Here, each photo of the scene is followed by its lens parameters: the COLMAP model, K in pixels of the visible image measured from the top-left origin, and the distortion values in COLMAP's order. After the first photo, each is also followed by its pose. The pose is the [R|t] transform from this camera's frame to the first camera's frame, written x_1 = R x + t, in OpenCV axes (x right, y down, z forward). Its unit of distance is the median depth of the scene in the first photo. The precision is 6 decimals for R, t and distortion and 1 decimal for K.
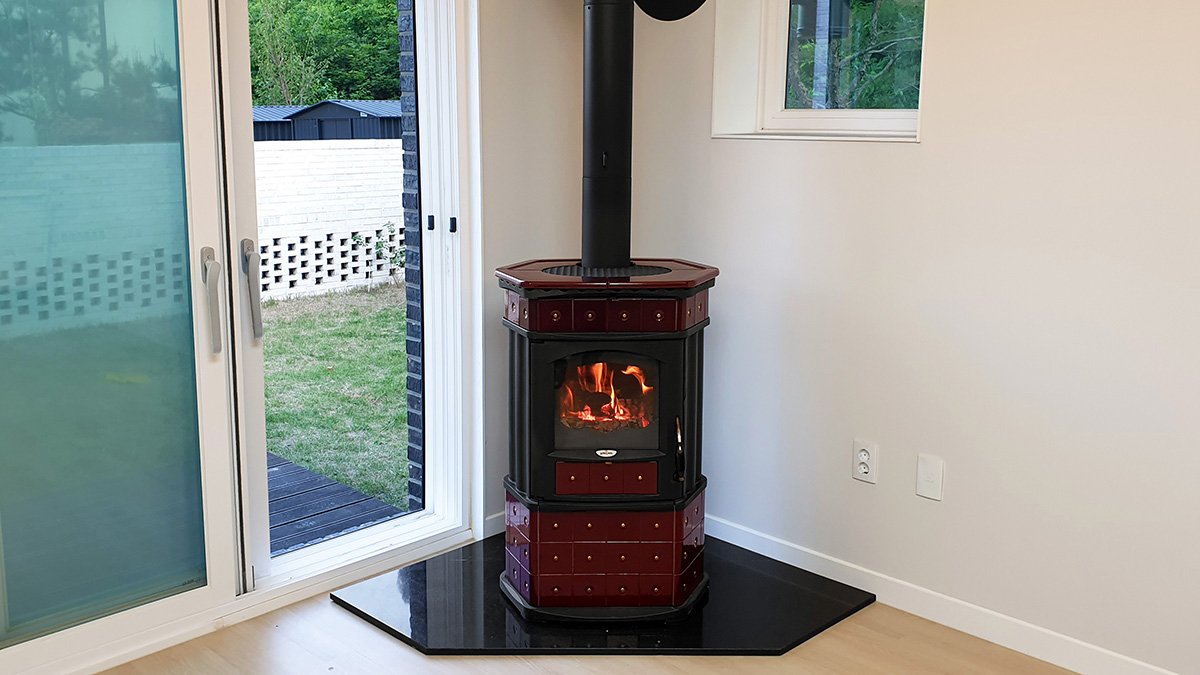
lens RADIAL K [[1008.4, 0, 571.1], [0, 1008.4, 224.1], [0, 0, 1]] dist [0.072053, -0.158538]
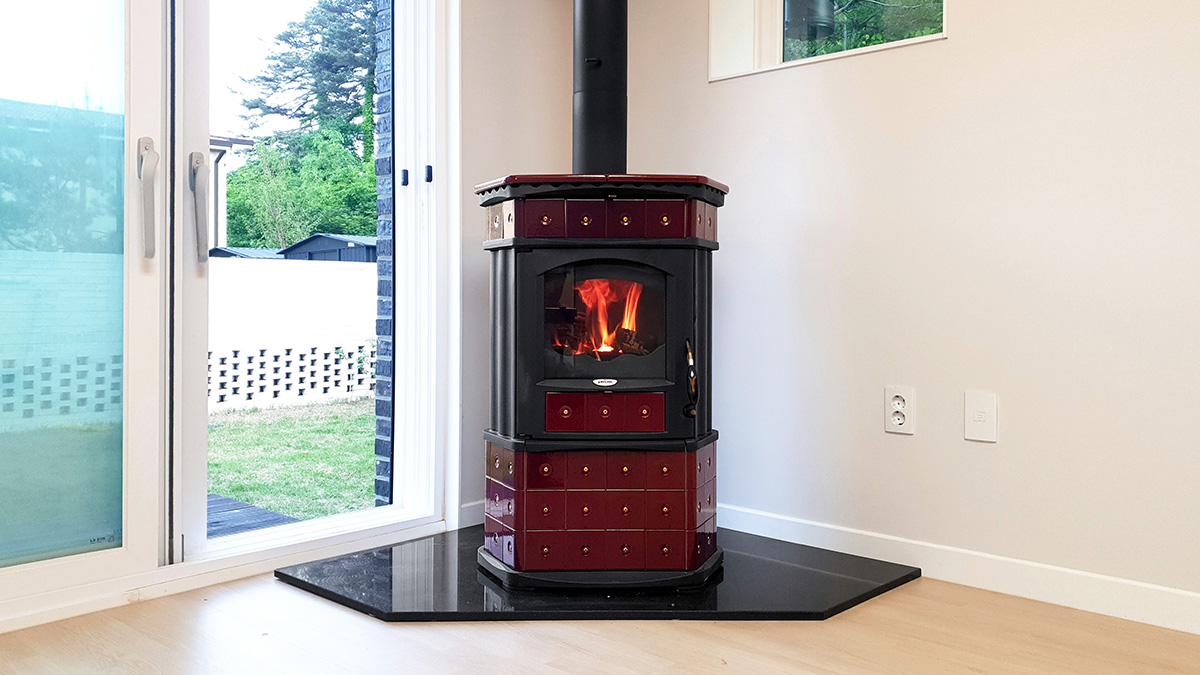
lens RADIAL K [[901.5, 0, 555.7], [0, 901.5, 267.5], [0, 0, 1]] dist [-0.002202, 0.005559]
pose [[0.999840, 0.001691, 0.017813, -0.009148], [0.000849, 0.989914, -0.141665, 0.108026], [-0.017873, 0.141658, 0.989754, 0.109624]]
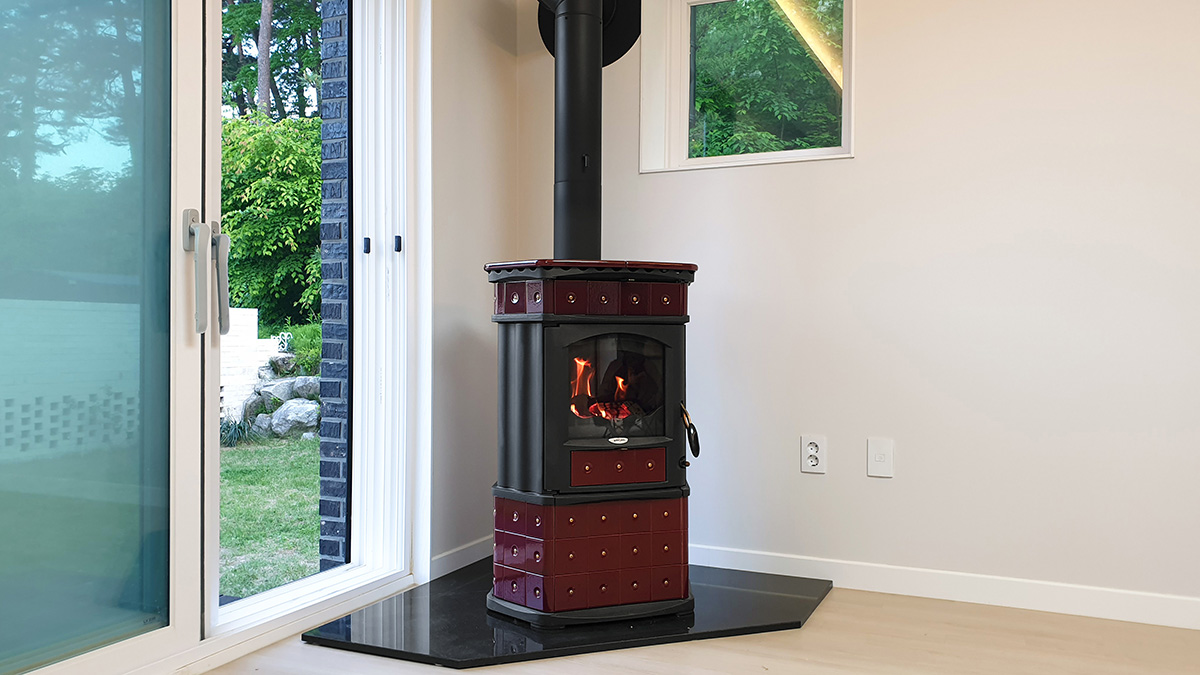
lens RADIAL K [[902.8, 0, 535.1], [0, 902.8, 301.0], [0, 0, 1]] dist [0.002192, -0.003437]
pose [[0.943312, 0.016929, 0.331476, -0.149511], [0.031473, 0.989636, -0.140107, 0.096295], [-0.330412, 0.142597, 0.933003, 0.089414]]
